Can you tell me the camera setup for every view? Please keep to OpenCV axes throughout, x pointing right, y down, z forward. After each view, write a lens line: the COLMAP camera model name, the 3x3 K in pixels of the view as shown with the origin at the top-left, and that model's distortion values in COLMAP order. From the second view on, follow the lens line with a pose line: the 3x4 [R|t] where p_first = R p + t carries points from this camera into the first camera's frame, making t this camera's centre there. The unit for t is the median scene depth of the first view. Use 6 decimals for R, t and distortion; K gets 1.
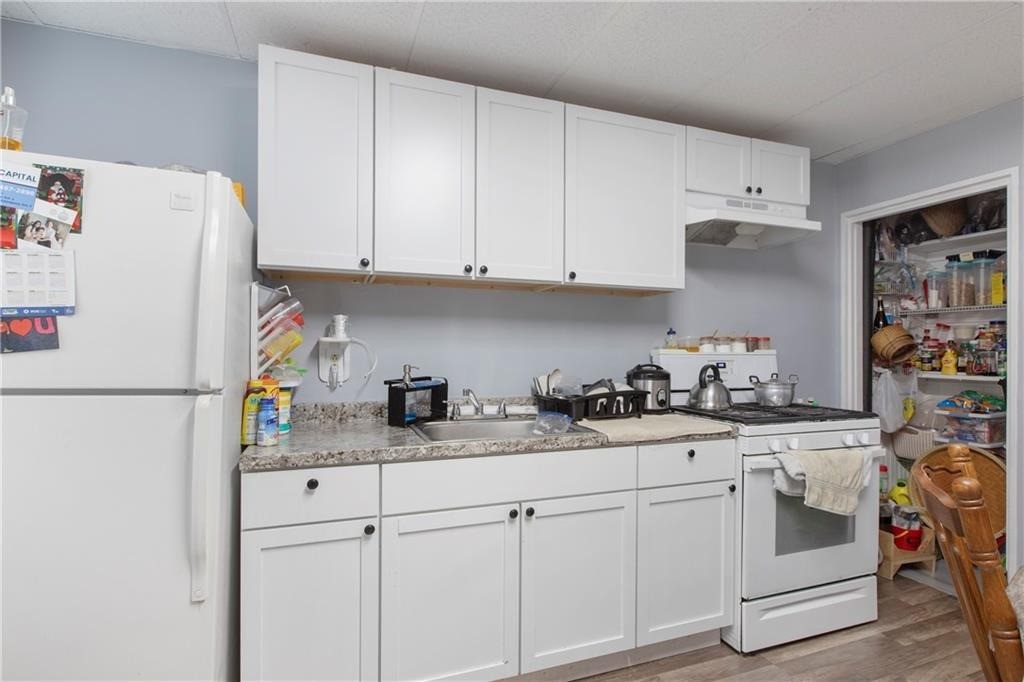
lens RADIAL K [[501.1, 0, 513.0], [0, 501.1, 344.6], [0, 0, 1]] dist [-0.002215, -0.000216]
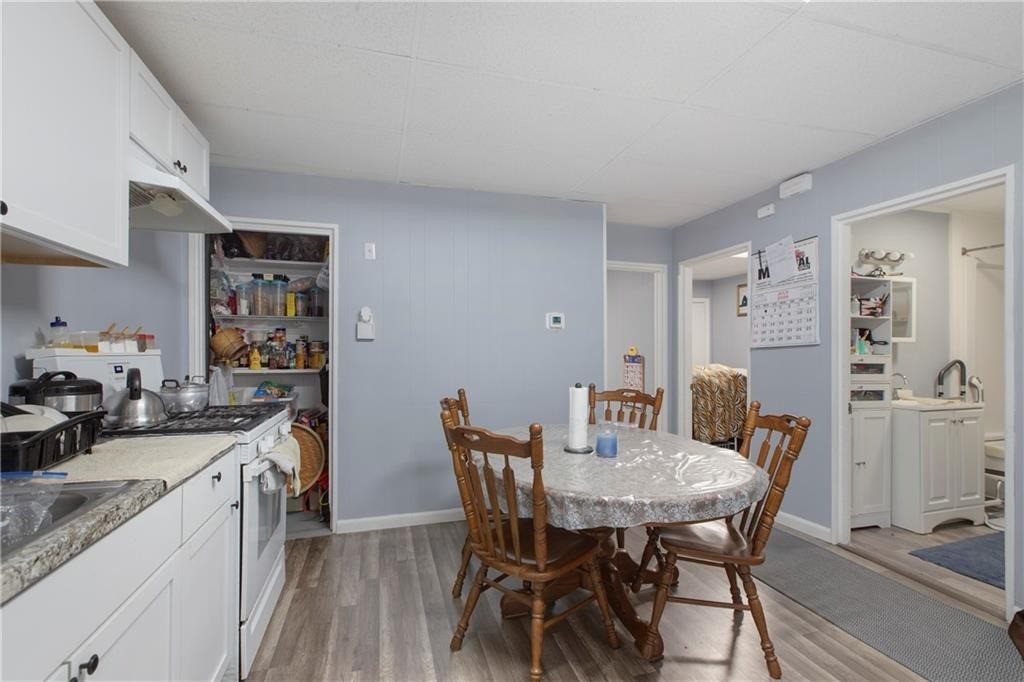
lens RADIAL K [[456.8, 0, 513.9], [0, 456.8, 347.1], [0, 0, 1]] dist [-0.000028, -0.000129]
pose [[0.071315, 0.006356, 0.997434, -0.225348], [-0.011509, 0.999918, -0.005549, 0.003357], [-0.997387, -0.011084, 0.071382, 0.301172]]
